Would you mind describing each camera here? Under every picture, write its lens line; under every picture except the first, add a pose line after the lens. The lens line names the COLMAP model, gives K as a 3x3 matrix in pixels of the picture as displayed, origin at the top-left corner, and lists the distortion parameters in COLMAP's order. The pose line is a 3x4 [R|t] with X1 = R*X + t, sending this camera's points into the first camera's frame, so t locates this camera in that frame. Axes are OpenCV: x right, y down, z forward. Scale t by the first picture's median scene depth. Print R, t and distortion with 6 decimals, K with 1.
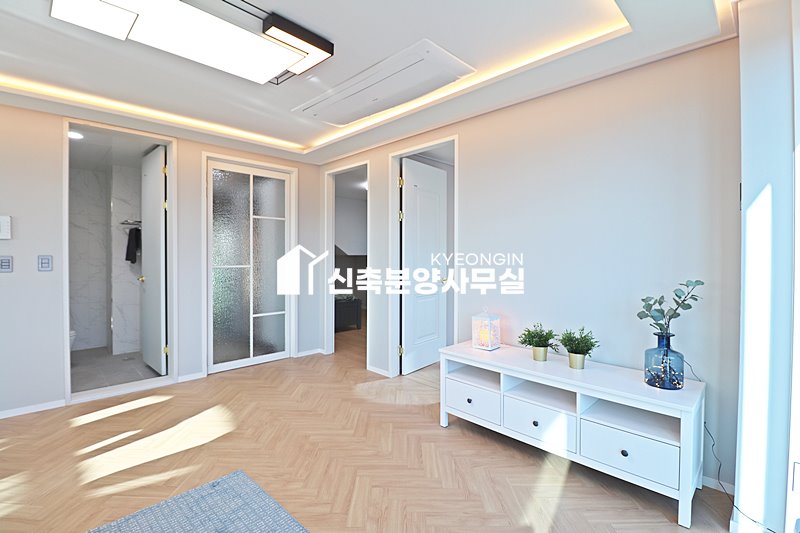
lens RADIAL K [[367.1, 0, 400.0], [0, 367.1, 266.5], [0, 0, 1]] dist [-0.002386, -0.000285]
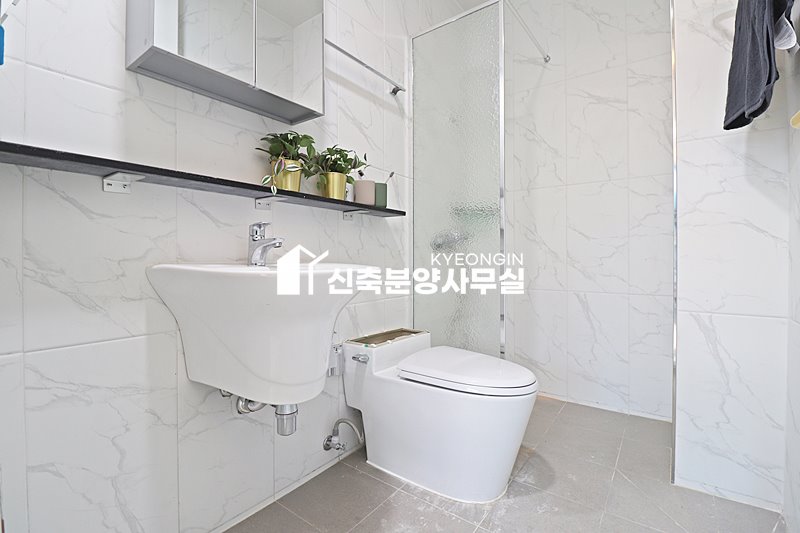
lens RADIAL K [[367.1, 0, 400.0], [0, 367.1, 266.5], [0, 0, 1]] dist [-0.002386, -0.000285]
pose [[0.170317, 0.009655, -0.985342, -0.529922], [-0.017800, 0.999819, 0.006720, 0.073841], [0.985228, 0.016395, 0.170458, 0.726662]]
